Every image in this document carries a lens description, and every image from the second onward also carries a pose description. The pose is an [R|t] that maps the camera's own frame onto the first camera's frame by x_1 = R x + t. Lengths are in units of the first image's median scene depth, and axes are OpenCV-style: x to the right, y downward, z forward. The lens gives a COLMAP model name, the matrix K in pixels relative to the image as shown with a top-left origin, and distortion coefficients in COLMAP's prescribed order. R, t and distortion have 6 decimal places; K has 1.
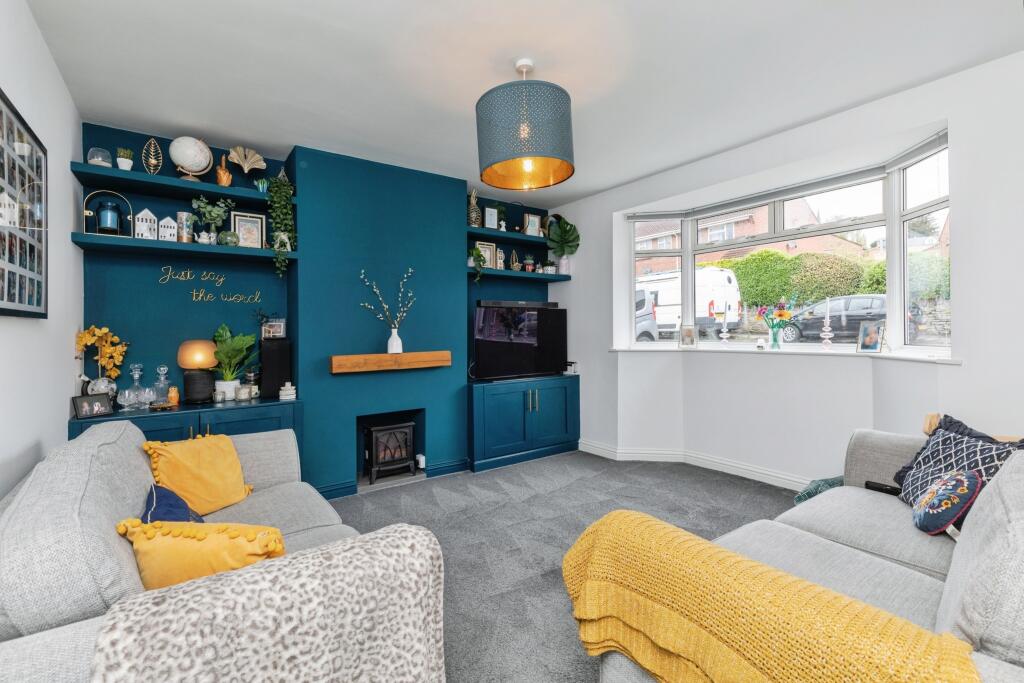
lens RADIAL K [[462.4, 0, 512.6], [0, 462.4, 336.7], [0, 0, 1]] dist [0.008182, -0.001235]
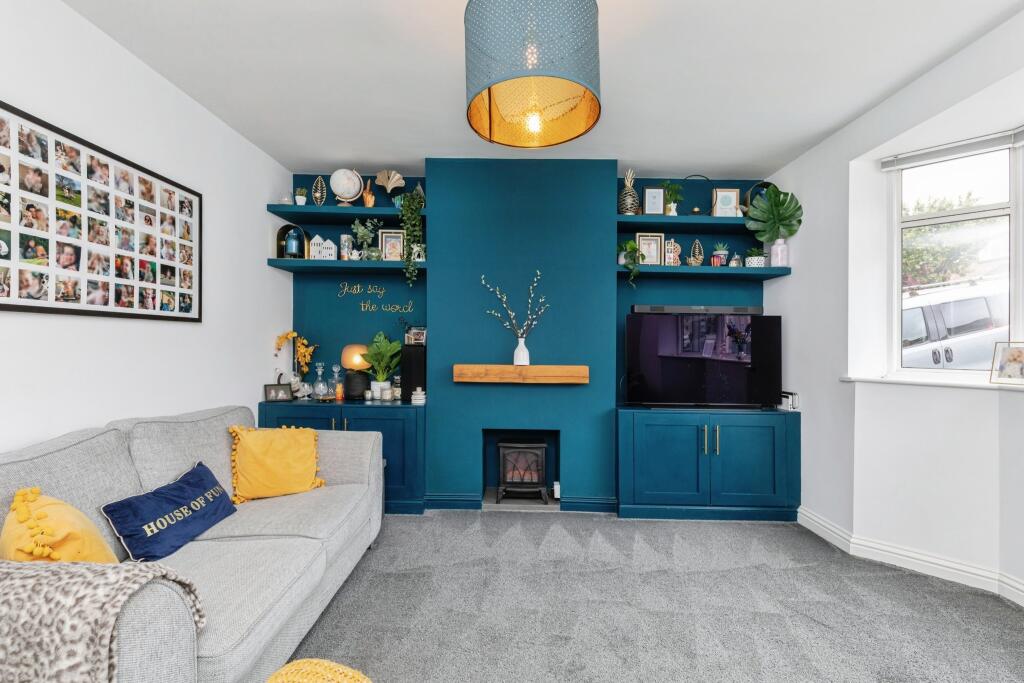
lens RADIAL K [[462.4, 0, 509.6], [0, 462.4, 347.4], [0, 0, 1]] dist [0.008182, -0.001235]
pose [[0.804117, 0.026799, -0.593867, 0.264625], [-0.032823, 0.999461, 0.000659, 0.001025], [0.593564, 0.018962, 0.804563, 0.253024]]
